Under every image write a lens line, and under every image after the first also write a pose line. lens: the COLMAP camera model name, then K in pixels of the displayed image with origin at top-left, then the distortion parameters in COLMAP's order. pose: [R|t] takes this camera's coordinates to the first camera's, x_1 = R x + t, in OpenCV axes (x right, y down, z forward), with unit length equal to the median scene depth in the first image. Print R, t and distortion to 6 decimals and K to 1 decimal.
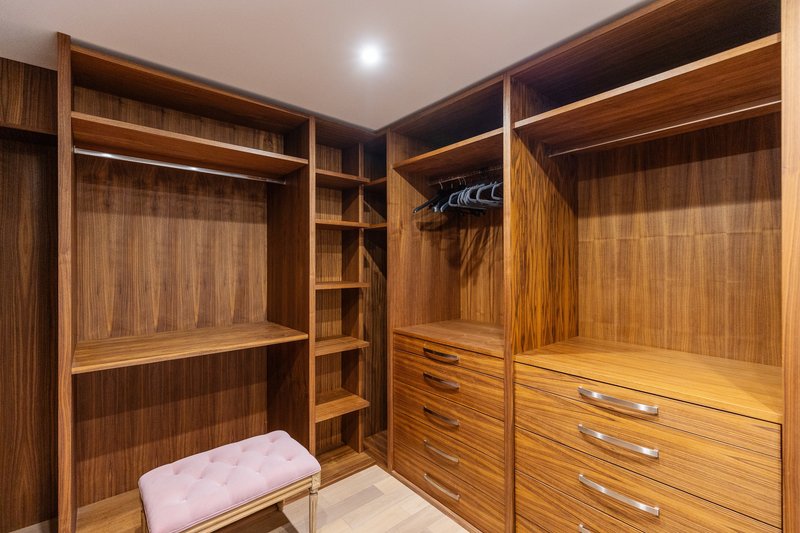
lens RADIAL K [[343.5, 0, 405.2], [0, 343.5, 265.0], [0, 0, 1]] dist [0.004977, -0.001962]
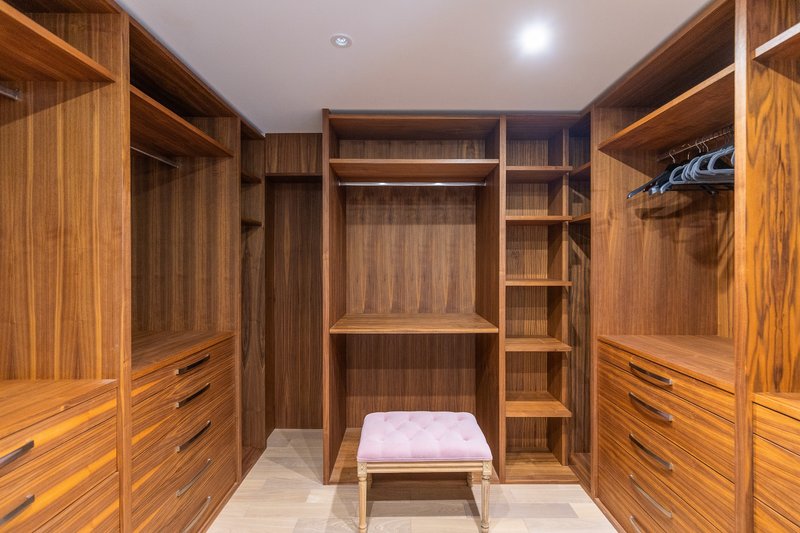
lens RADIAL K [[343.5, 0, 411.8], [0, 343.5, 265.0], [0, 0, 1]] dist [0.004977, -0.001962]
pose [[0.779026, 0.005359, -0.626968, 0.156827], [-0.002261, 0.999981, 0.005738, 0.005185], [0.626987, -0.003053, 0.779024, 0.034109]]
